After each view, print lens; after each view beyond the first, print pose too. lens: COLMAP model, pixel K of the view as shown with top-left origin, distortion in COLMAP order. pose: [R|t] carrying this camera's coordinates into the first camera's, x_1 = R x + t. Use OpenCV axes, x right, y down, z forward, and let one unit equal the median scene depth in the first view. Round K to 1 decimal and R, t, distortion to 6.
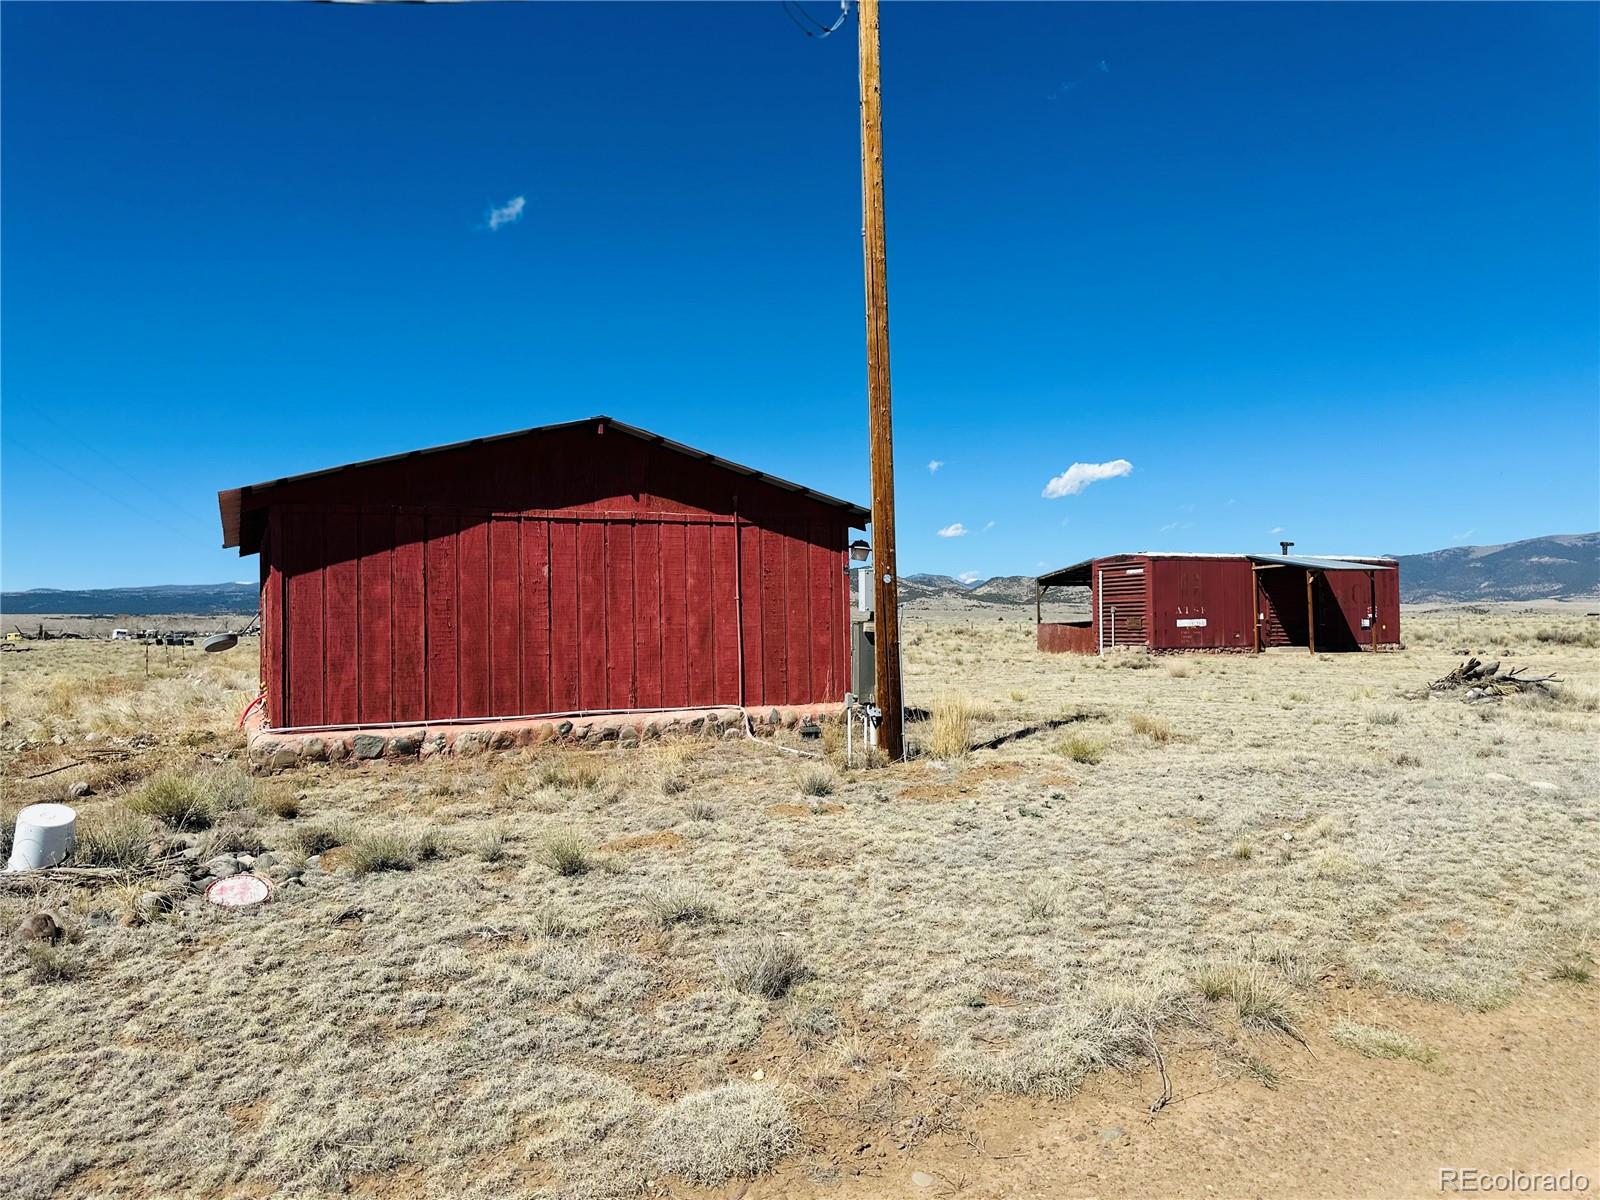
lens RADIAL K [[1102.9, 0, 800.0], [0, 1102.9, 600.0], [0, 0, 1]] dist [0.005495, 0.001128]
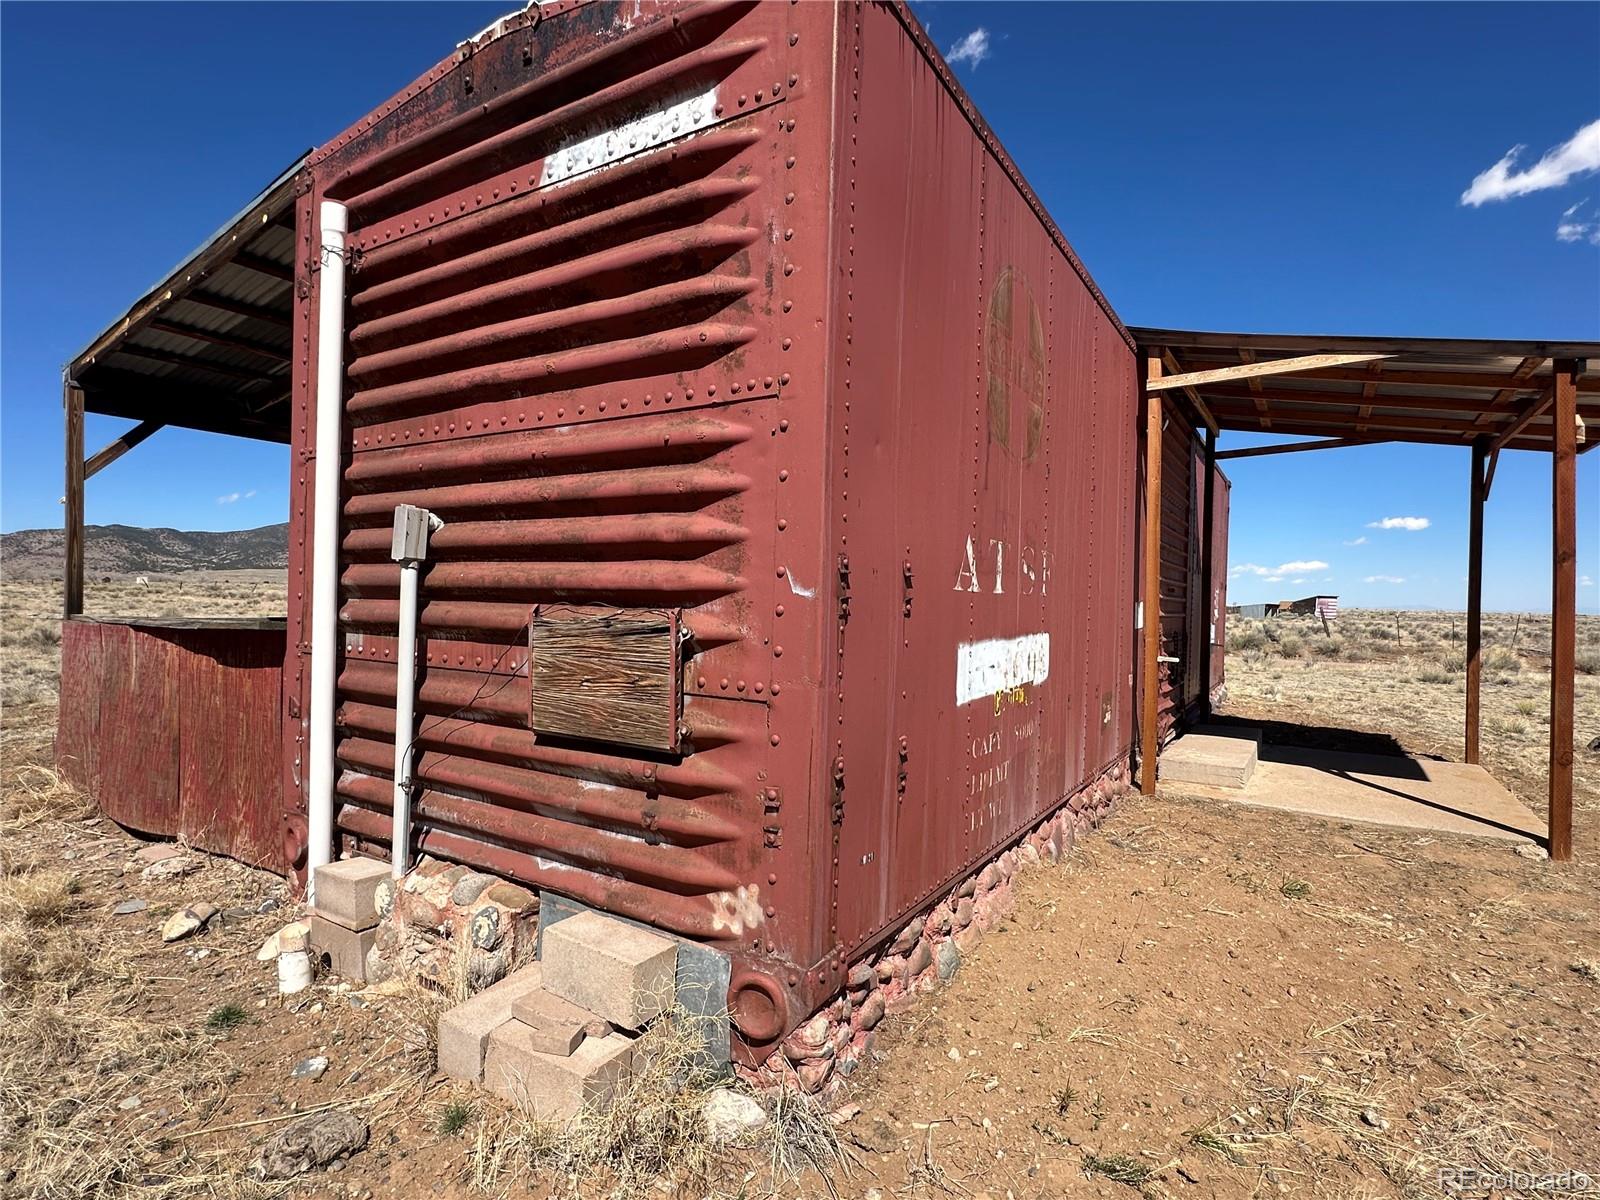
lens RADIAL K [[822.3, 0, 800.0], [0, 822.3, 600.0], [0, 0, 1]] dist [-0.000455, -0.000074]
pose [[0.849856, 0.028379, 0.526251, 0.236484], [-0.042733, 0.998972, 0.015139, 0.010679], [-0.525280, -0.035354, 0.850195, 0.785801]]
